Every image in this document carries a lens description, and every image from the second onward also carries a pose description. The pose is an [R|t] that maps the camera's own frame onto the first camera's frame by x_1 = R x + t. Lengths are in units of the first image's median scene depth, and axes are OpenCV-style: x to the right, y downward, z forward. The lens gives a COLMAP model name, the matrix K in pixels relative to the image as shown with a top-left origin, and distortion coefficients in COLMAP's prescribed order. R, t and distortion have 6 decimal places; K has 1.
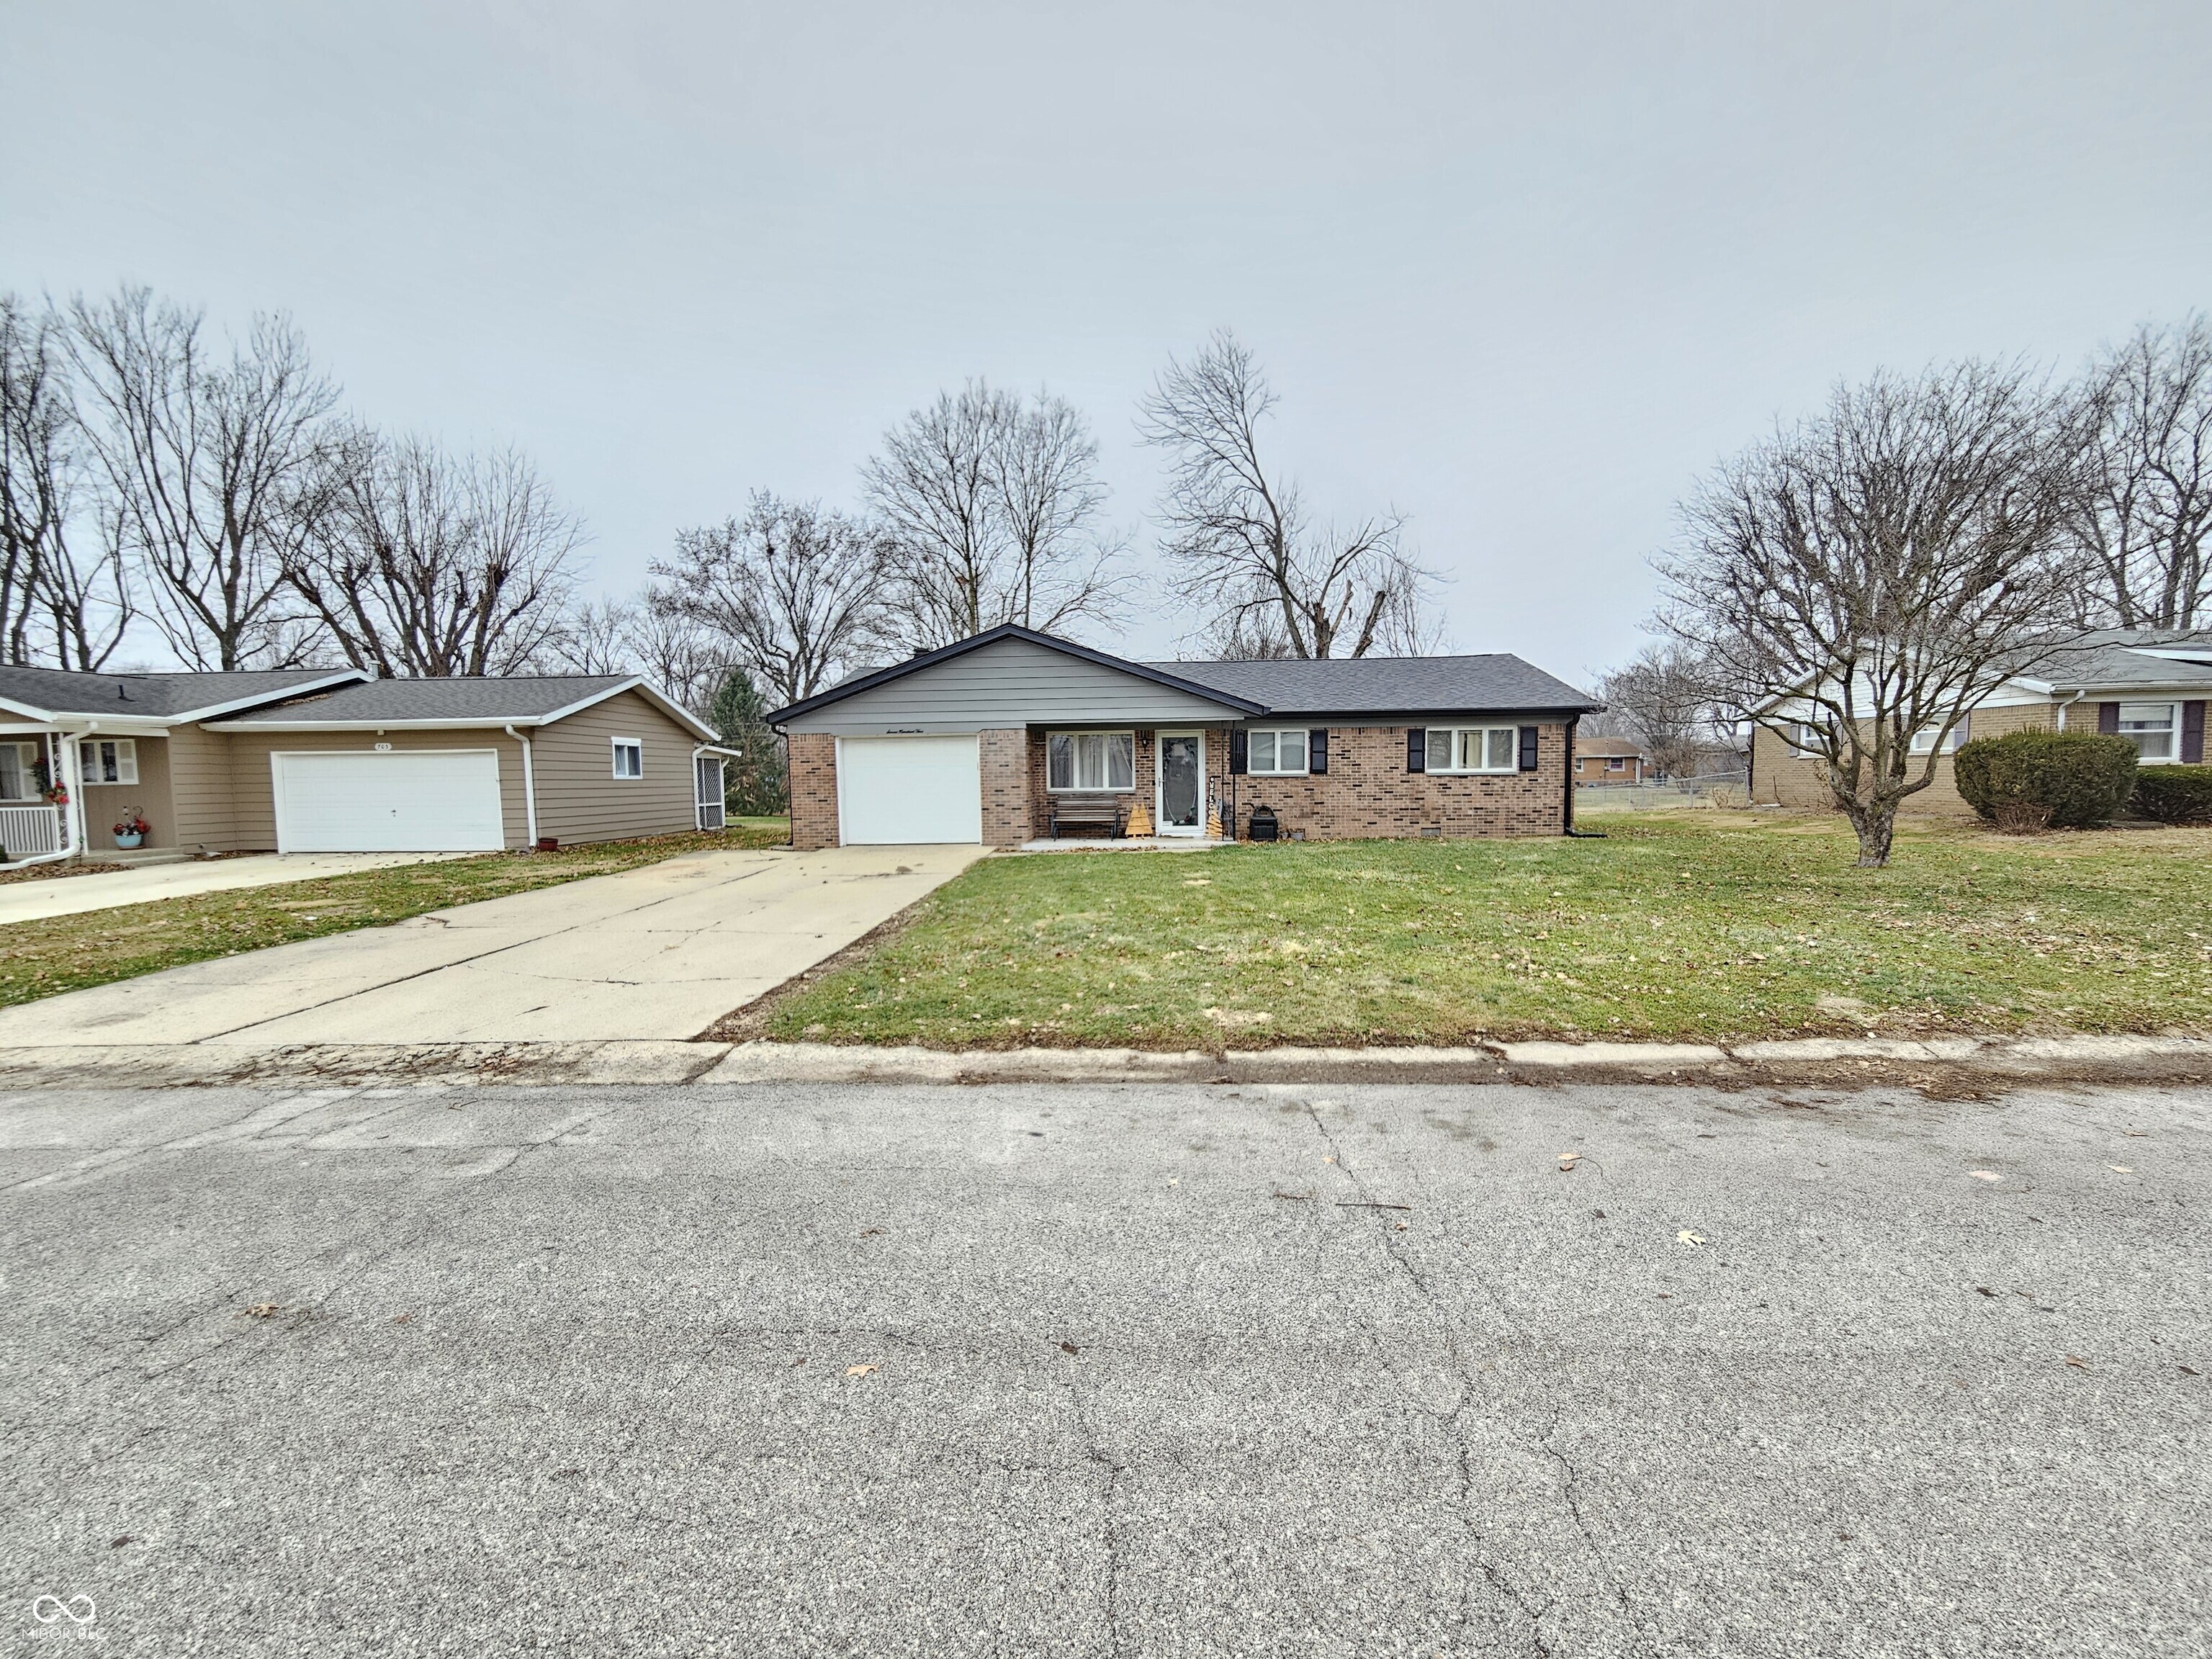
lens RADIAL K [[906.4, 0, 1110.7], [0, 906.4, 824.7], [0, 0, 1]] dist [0.003002, 0.001194]
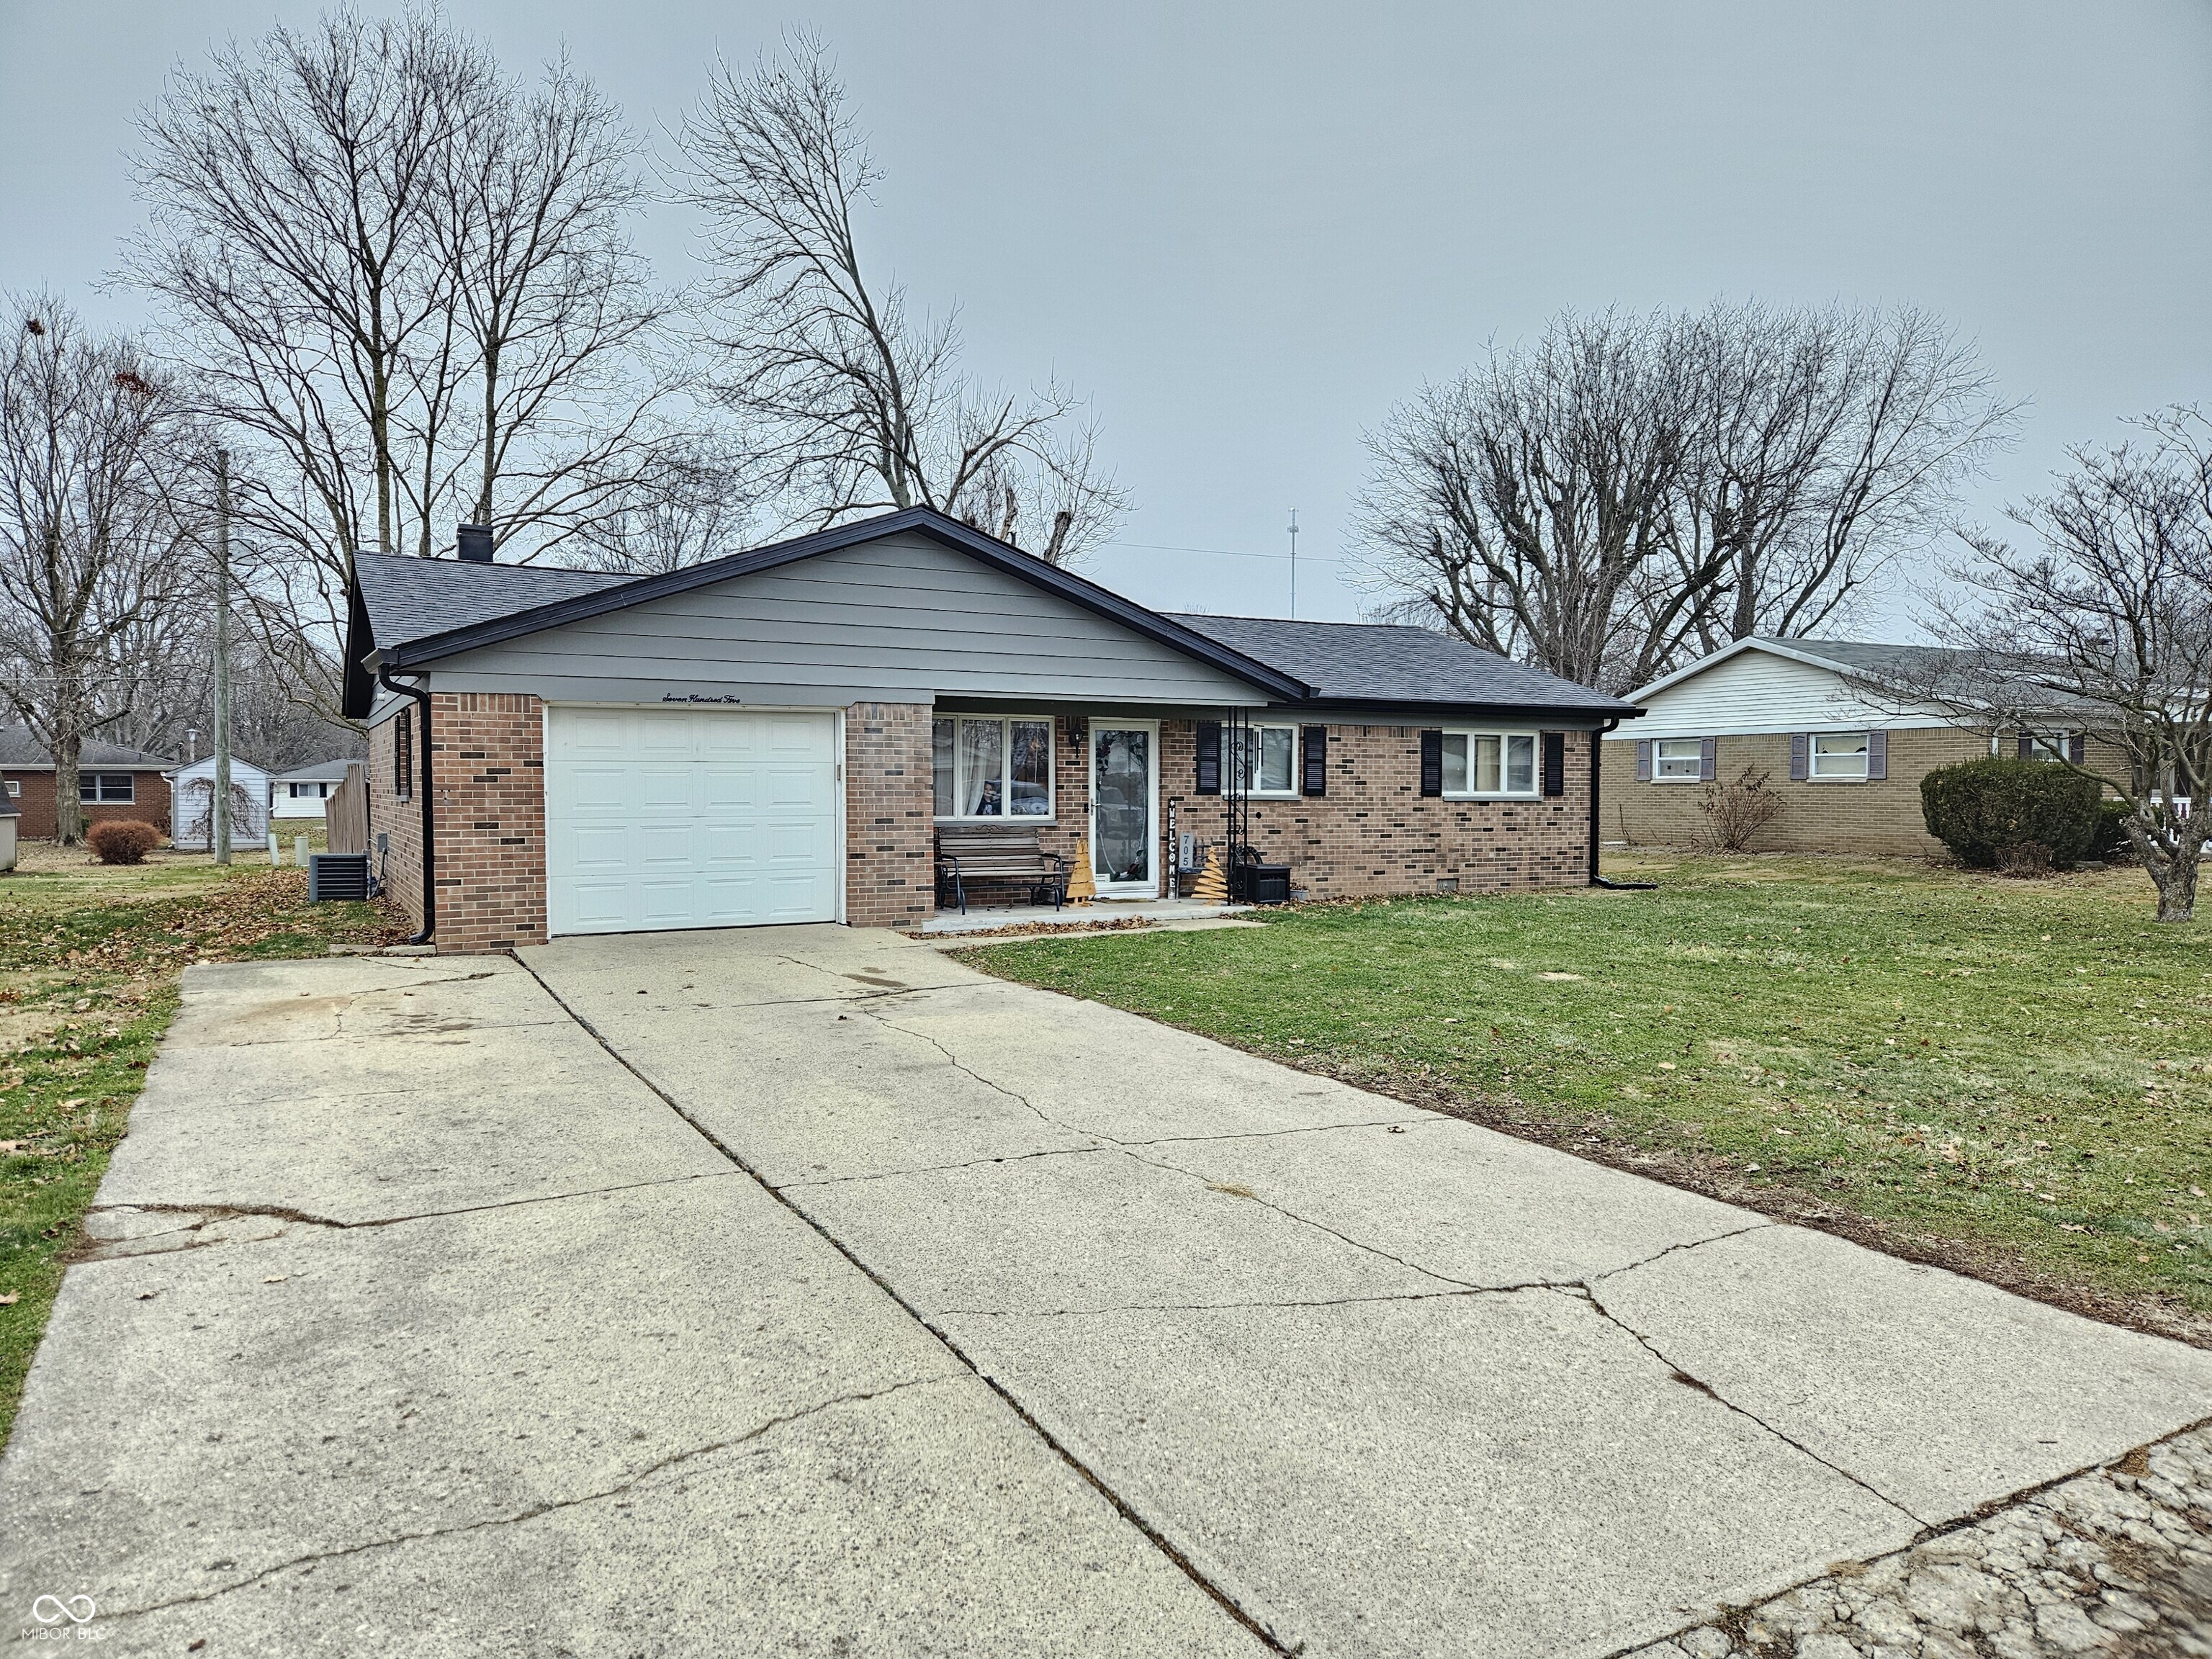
lens RADIAL K [[1465.5, 0, 1098.5], [0, 1465.5, 811.9], [0, 0, 1]] dist [0.056302, -0.030261]
pose [[0.856157, 0.007052, 0.516668, -0.429046], [0.015250, 0.999126, -0.038907, -0.007425], [-0.516491, 0.041190, 0.855301, 0.200514]]
